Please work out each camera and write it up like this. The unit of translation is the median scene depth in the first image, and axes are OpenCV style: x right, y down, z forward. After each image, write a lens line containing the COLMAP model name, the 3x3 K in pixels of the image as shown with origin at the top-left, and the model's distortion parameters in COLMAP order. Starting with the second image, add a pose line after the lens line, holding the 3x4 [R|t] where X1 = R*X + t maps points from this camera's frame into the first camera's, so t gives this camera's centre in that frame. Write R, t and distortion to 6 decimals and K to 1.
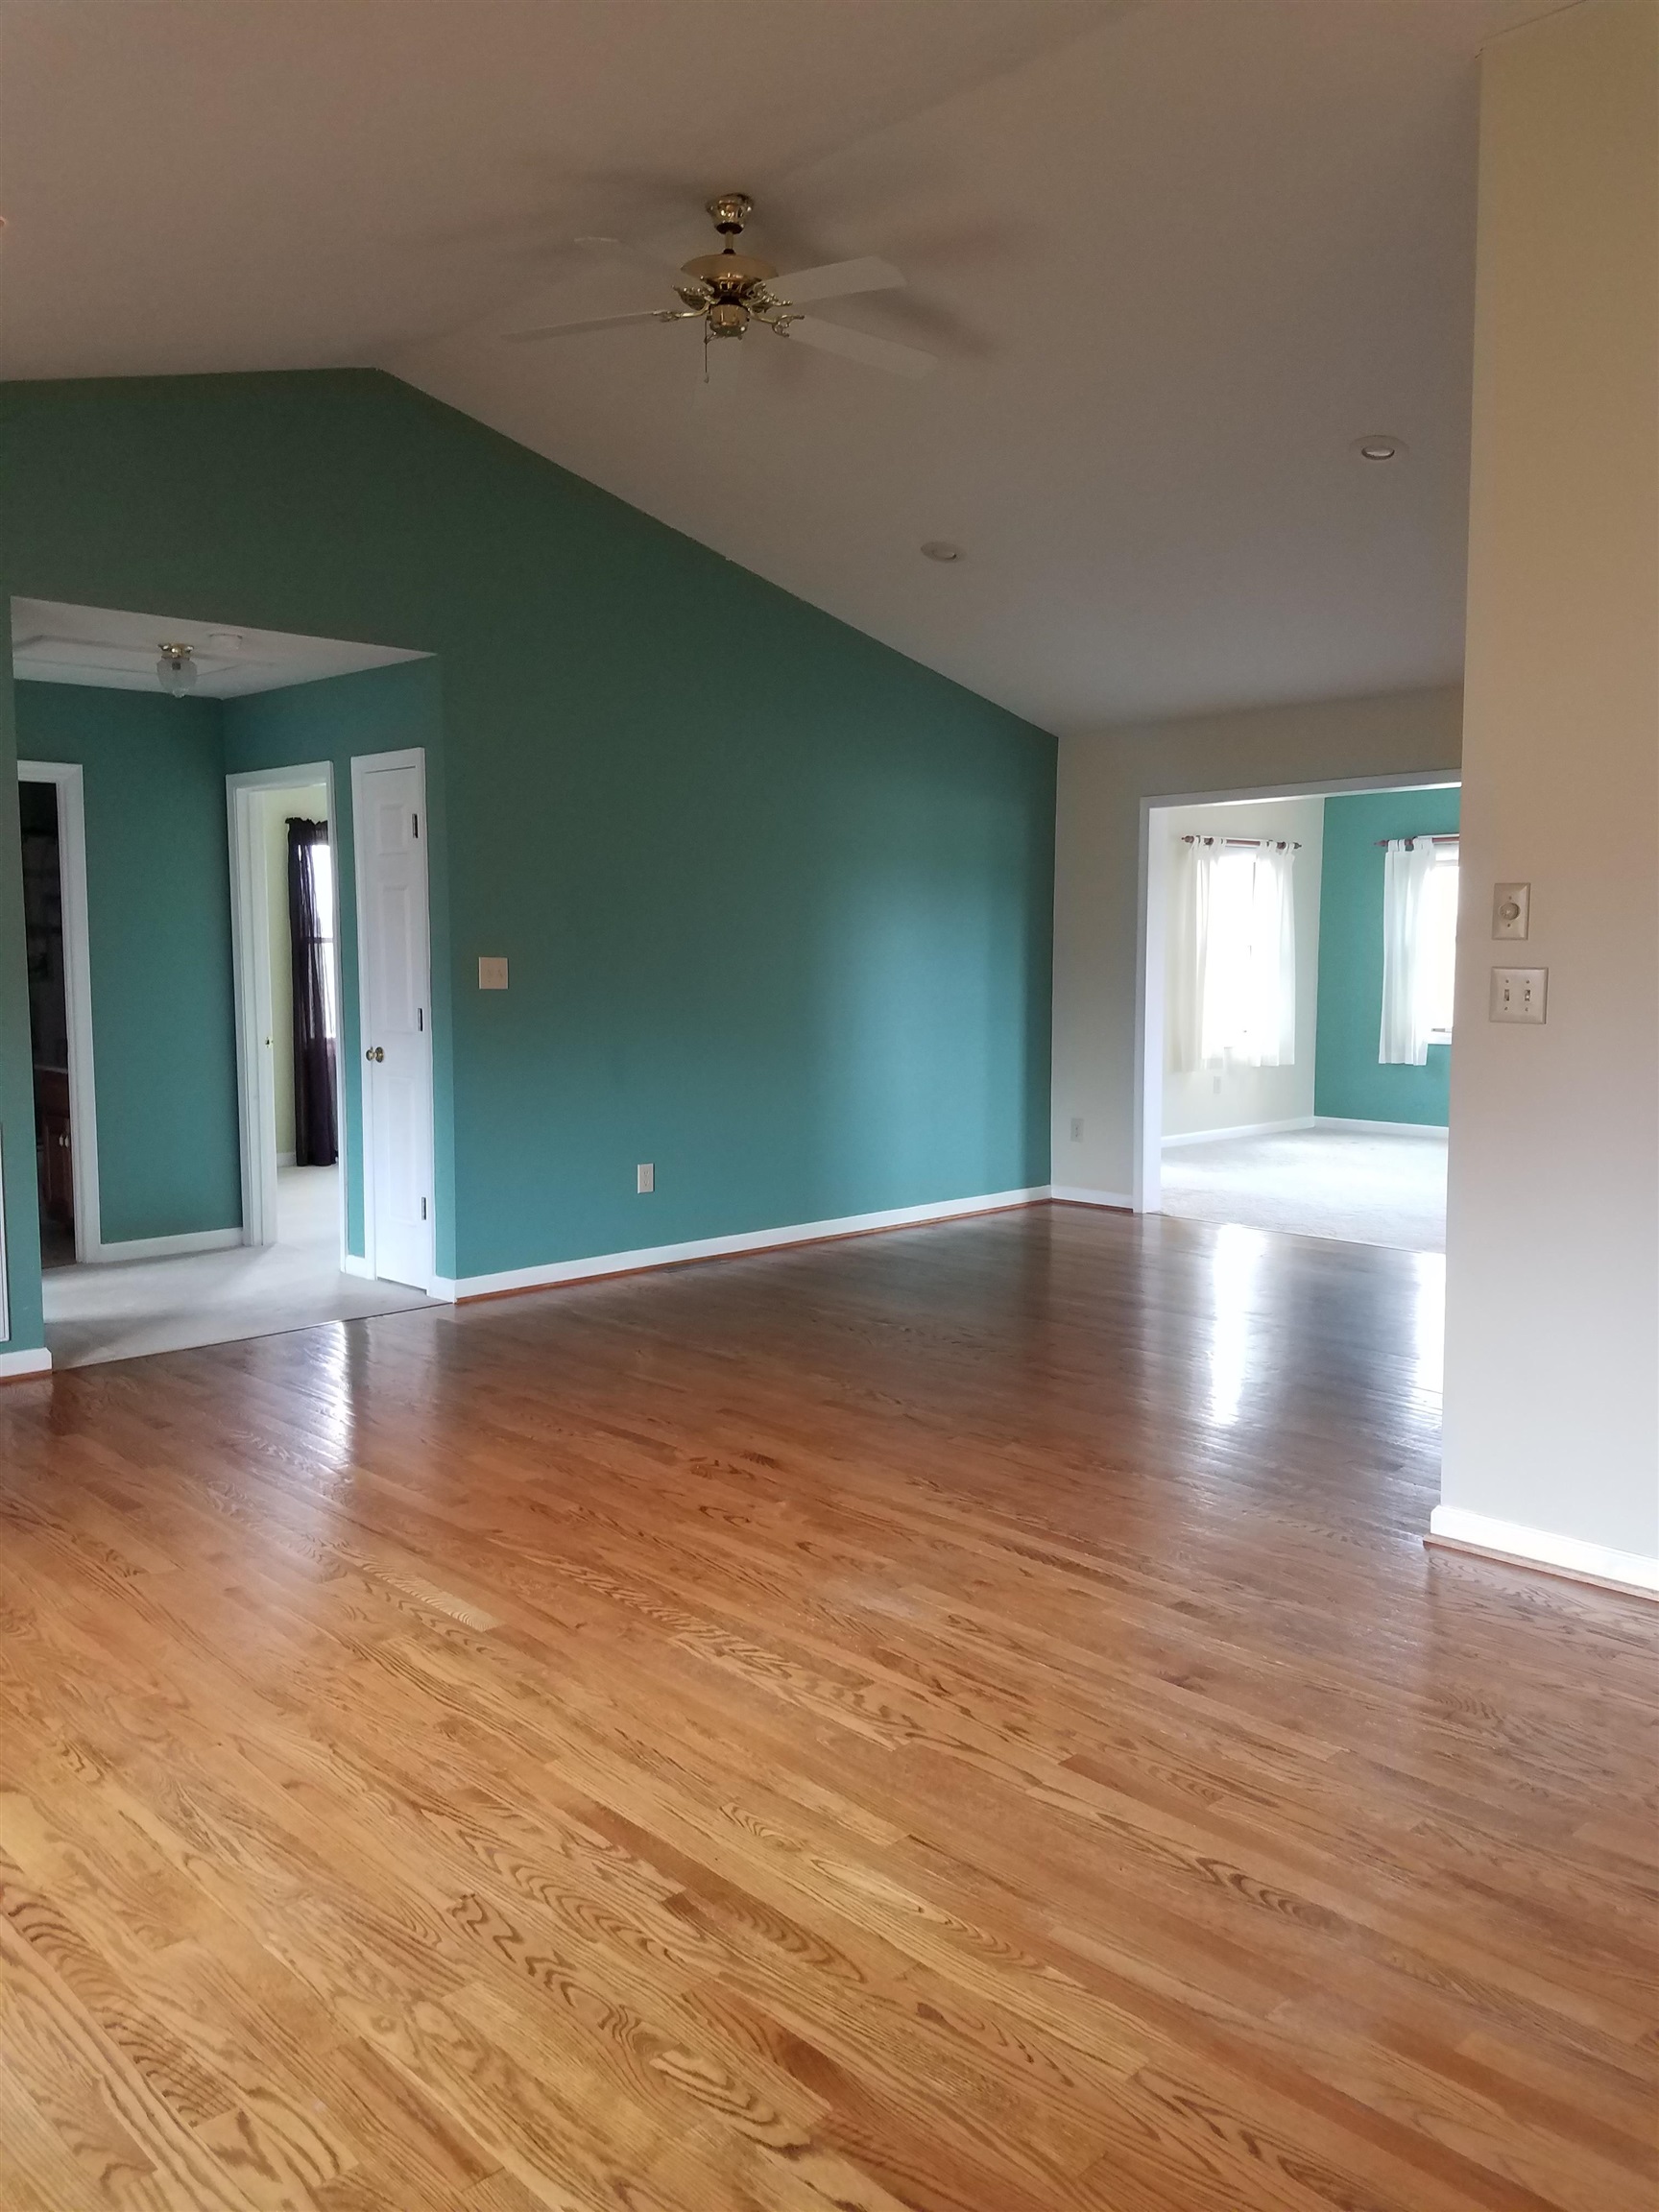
lens RADIAL K [[1690.7, 0, 835.8], [0, 1690.7, 1093.9], [0, 0, 1]] dist [0.168455, -0.212869]
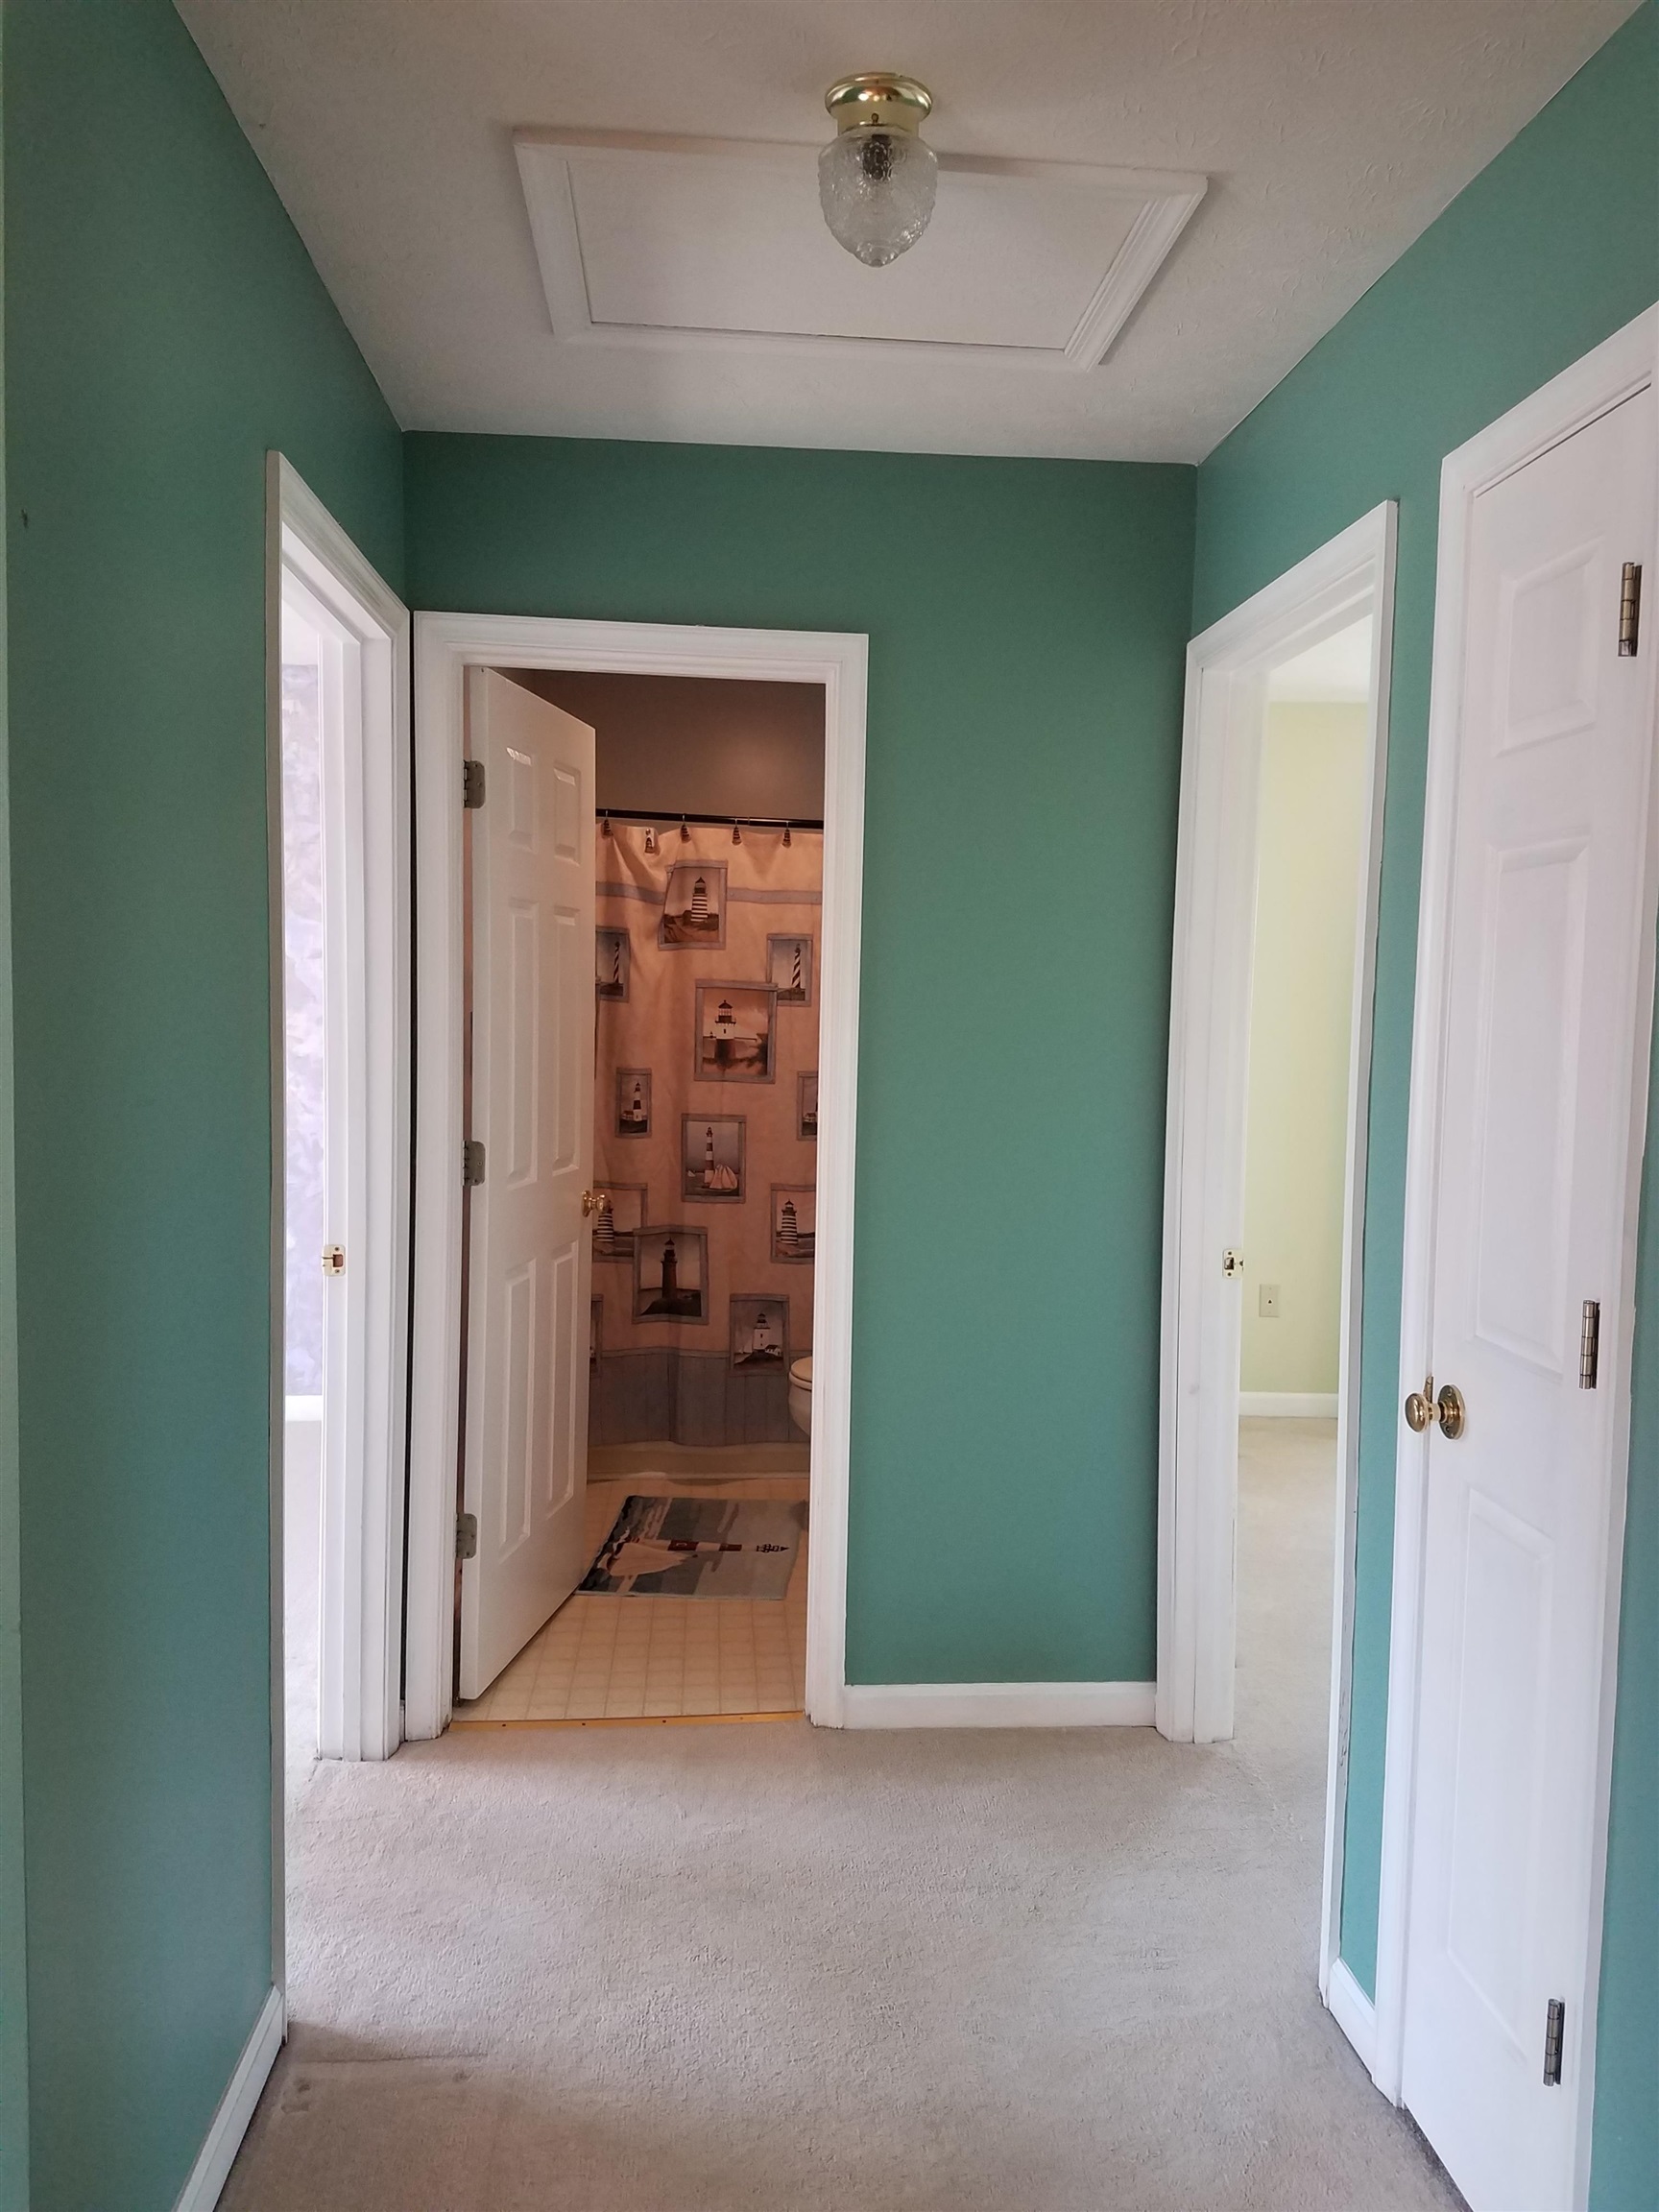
lens RADIAL K [[1690.7, 0, 832.7], [0, 1690.7, 1102.0], [0, 0, 1]] dist [0.168455, -0.212869]
pose [[0.773944, 0.060356, -0.630372, -0.235393], [-0.084010, 0.996435, -0.007739, -0.098546], [0.627657, 0.058948, 0.776255, 1.005624]]
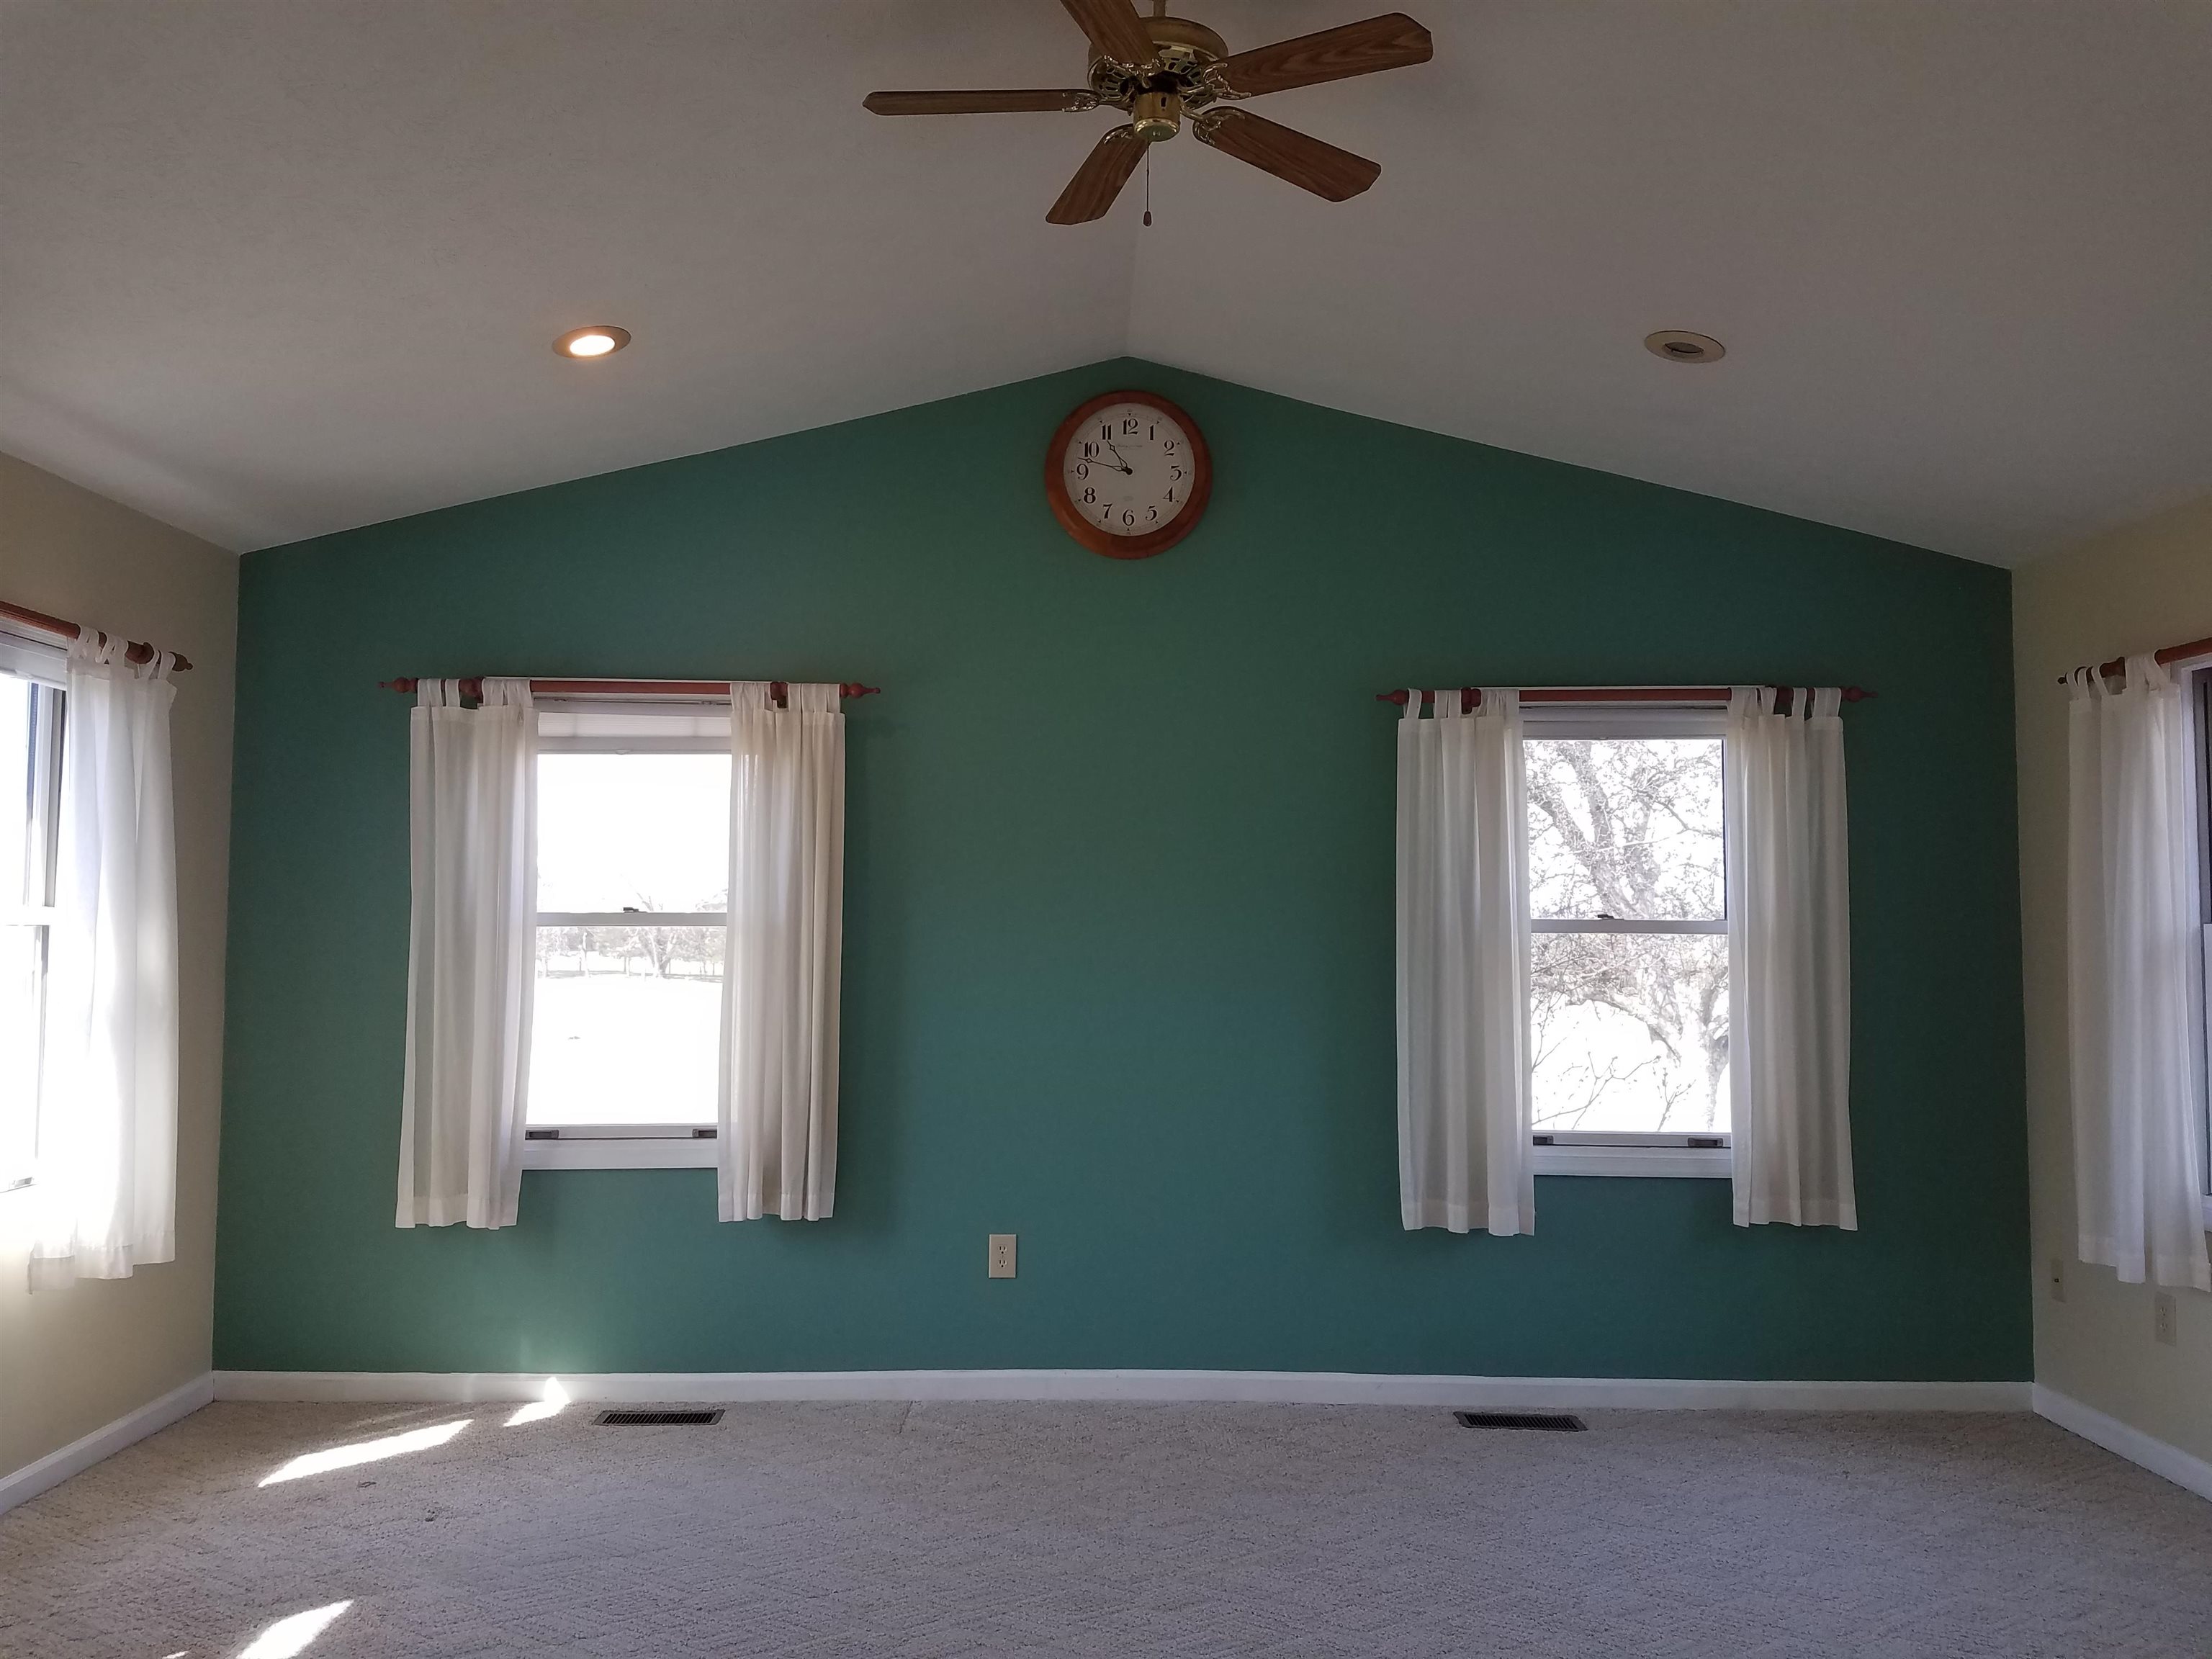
lens RADIAL K [[1690.7, 0, 1091.4], [0, 1690.7, 831.2], [0, 0, 1]] dist [0.168455, -0.212869]
pose [[0.671256, 0.048108, 0.739662, 0.314887], [0.059642, 0.991150, -0.118591, -0.131816], [-0.738822, 0.123720, 0.662447, 1.539196]]
